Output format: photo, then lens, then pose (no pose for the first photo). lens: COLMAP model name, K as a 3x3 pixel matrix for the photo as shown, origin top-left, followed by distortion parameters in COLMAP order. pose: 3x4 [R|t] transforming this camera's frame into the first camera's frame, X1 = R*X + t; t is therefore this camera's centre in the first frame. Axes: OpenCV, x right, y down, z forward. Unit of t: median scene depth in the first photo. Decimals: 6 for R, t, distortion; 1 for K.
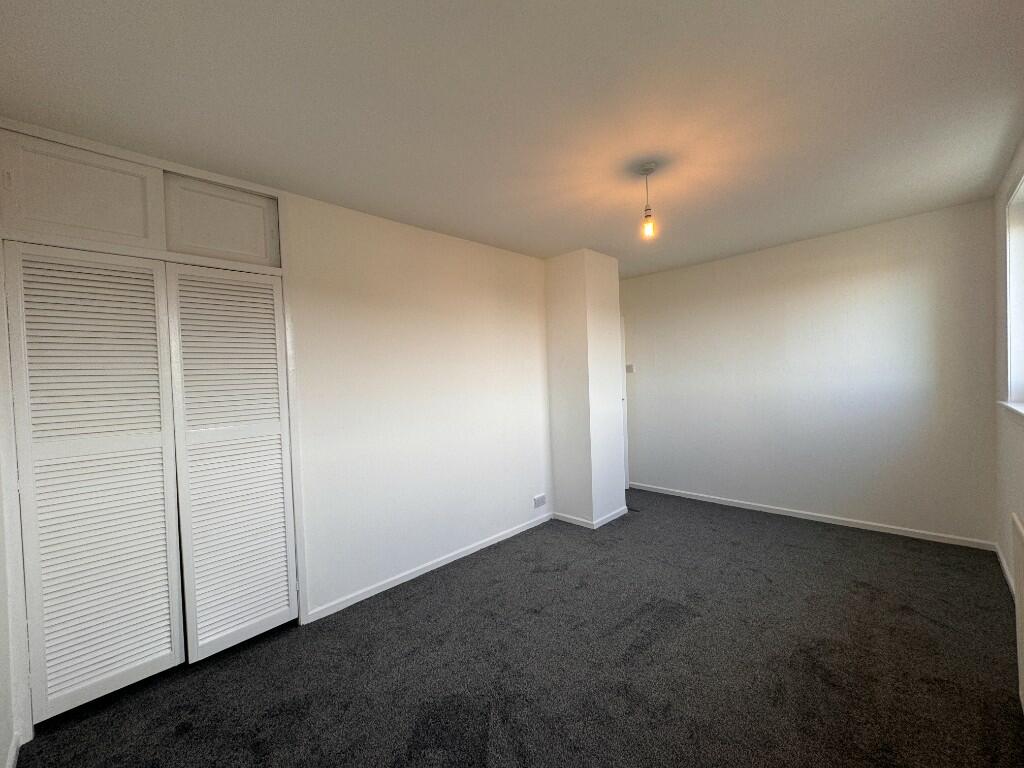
lens RADIAL K [[404.0, 0, 512.0], [0, 404.0, 384.0], [0, 0, 1]] dist [-0.003722, -0.000103]
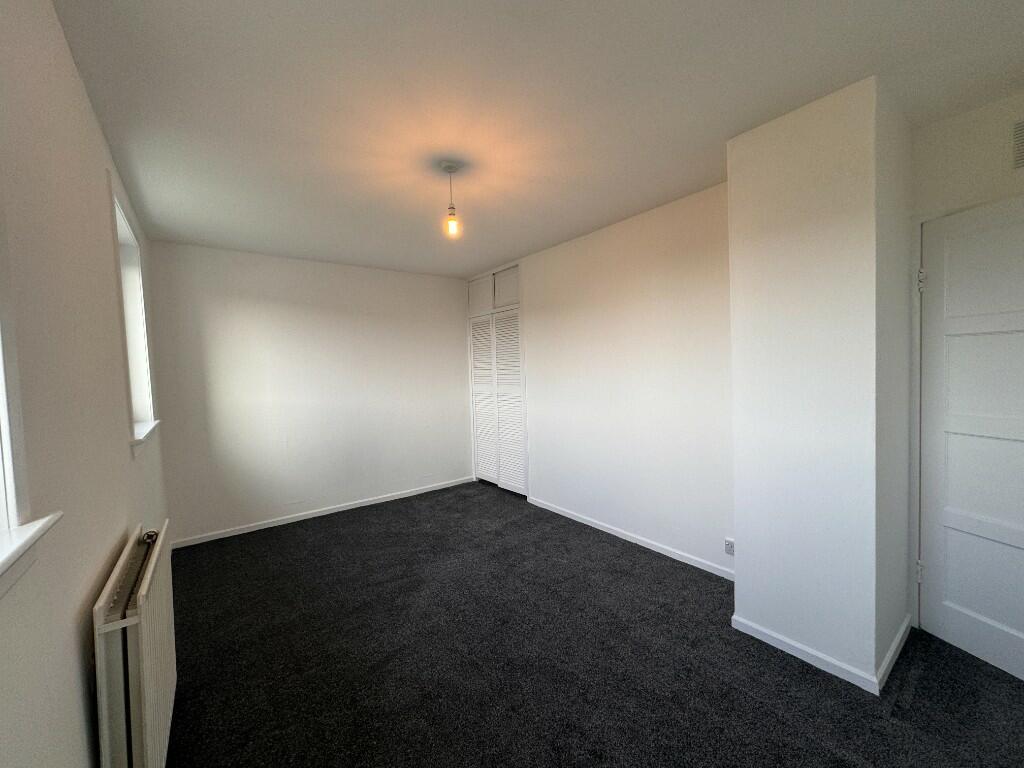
lens RADIAL K [[404.0, 0, 512.0], [0, 404.0, 384.0], [0, 0, 1]] dist [-0.003722, -0.000103]
pose [[-0.130032, 0.086322, -0.987745, 1.326248], [0.019667, 0.996232, 0.084475, -0.083172], [0.991315, -0.008441, -0.131240, 1.267882]]
